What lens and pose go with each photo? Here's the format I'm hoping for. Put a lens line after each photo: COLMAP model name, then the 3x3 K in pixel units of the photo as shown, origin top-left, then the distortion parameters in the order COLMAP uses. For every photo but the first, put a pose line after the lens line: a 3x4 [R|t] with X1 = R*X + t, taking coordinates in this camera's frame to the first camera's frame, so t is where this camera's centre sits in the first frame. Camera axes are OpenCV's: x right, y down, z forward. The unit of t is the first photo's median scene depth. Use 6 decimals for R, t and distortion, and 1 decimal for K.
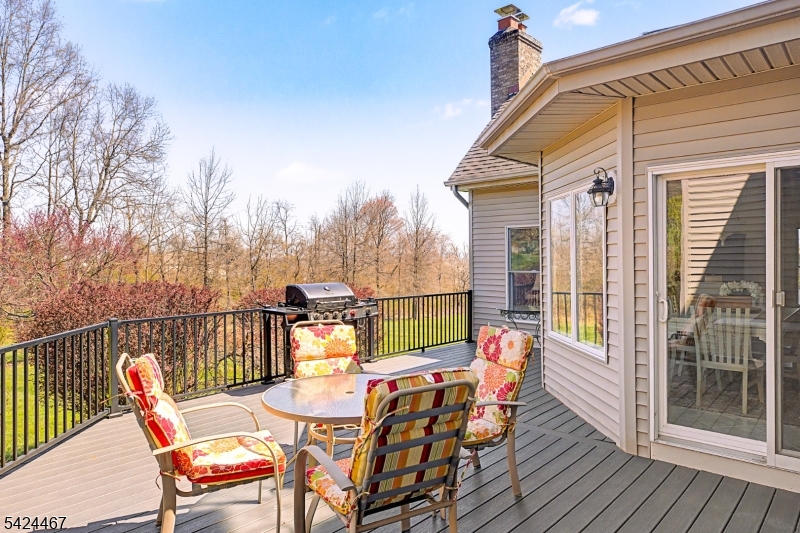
lens RADIAL K [[523.2, 0, 400.0], [0, 523.2, 266.5], [0, 0, 1]] dist [-0.000847, -0.000098]
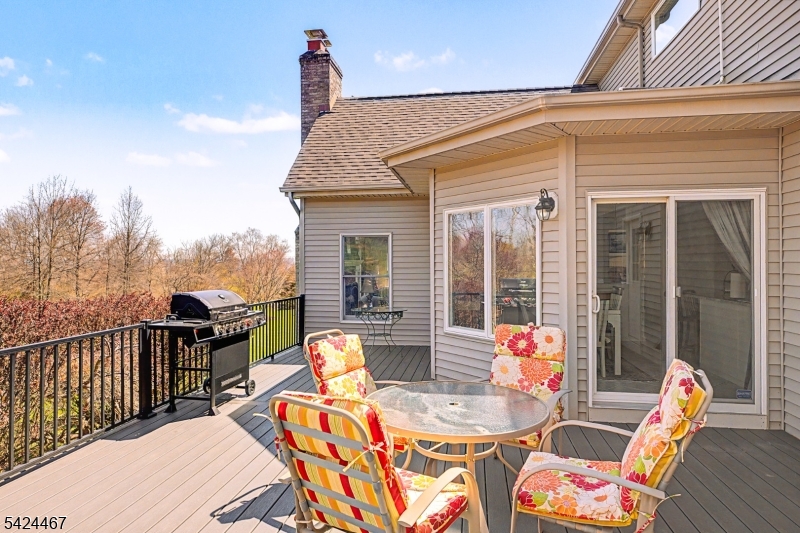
lens RADIAL K [[472.5, 0, 400.0], [0, 472.5, 266.5], [0, 0, 1]] dist [0.001954, 0.000880]
pose [[0.832569, 0.005232, 0.553897, -0.226605], [0.002599, 0.999907, -0.013351, 0.002497], [-0.553916, 0.012555, 0.832478, 0.123463]]
